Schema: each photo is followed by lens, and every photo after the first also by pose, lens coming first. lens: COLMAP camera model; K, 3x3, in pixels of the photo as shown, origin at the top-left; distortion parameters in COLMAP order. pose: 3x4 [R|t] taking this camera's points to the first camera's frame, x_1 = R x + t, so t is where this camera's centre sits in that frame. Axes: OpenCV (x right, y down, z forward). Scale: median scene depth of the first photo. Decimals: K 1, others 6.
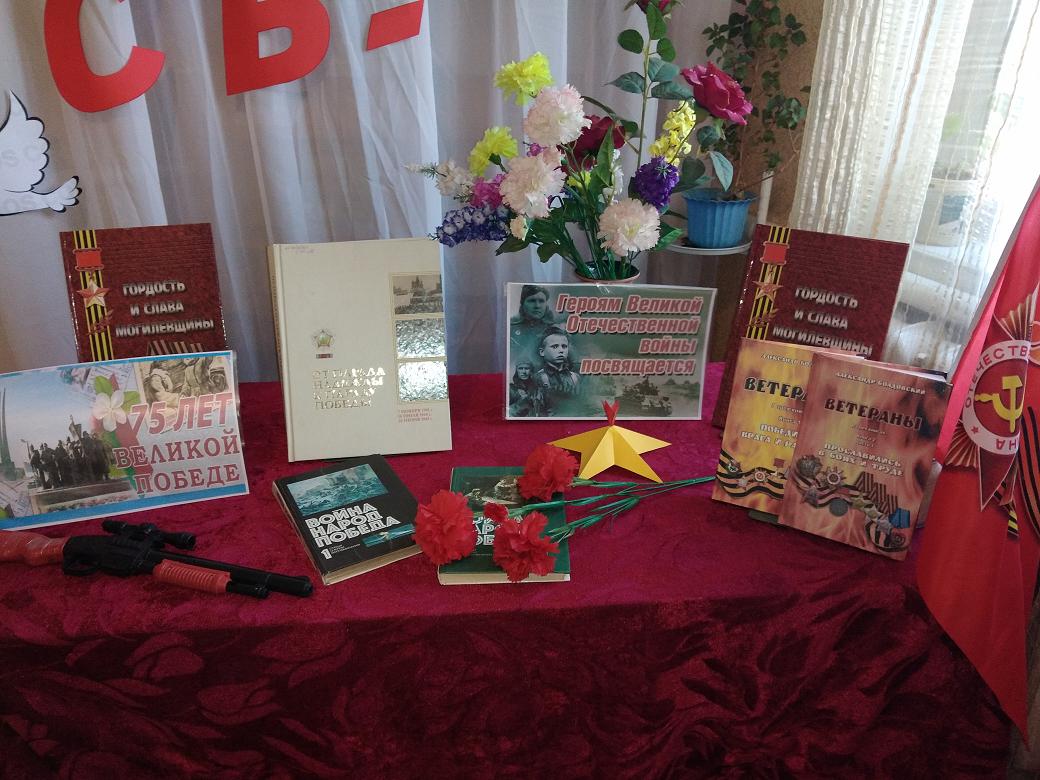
lens RADIAL K [[828.6, 0, 516.2], [0, 828.6, 390.9], [0, 0, 1]] dist [0.032715, -0.032853]
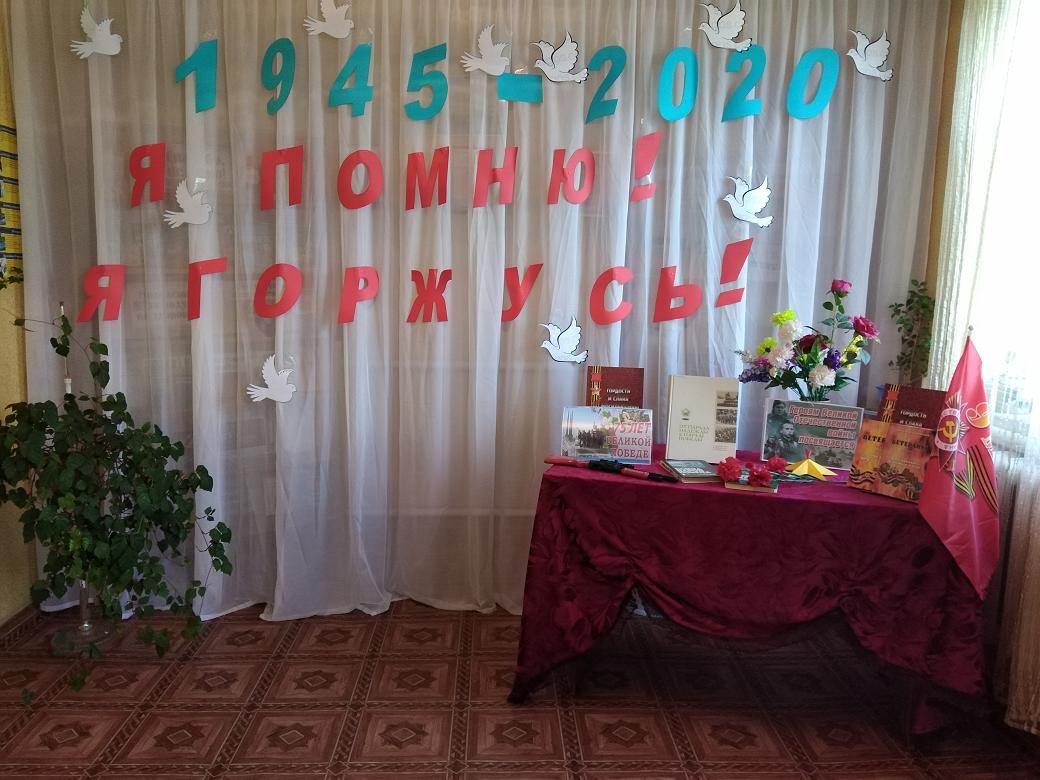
lens RADIAL K [[828.6, 0, 521.8], [0, 828.6, 387.0], [0, 0, 1]] dist [0.032715, -0.032853]
pose [[0.931002, 0.076352, -0.356939, 0.180110], [-0.182735, 0.944007, -0.274697, 0.615658], [0.315979, 0.320969, 0.892825, -1.335743]]
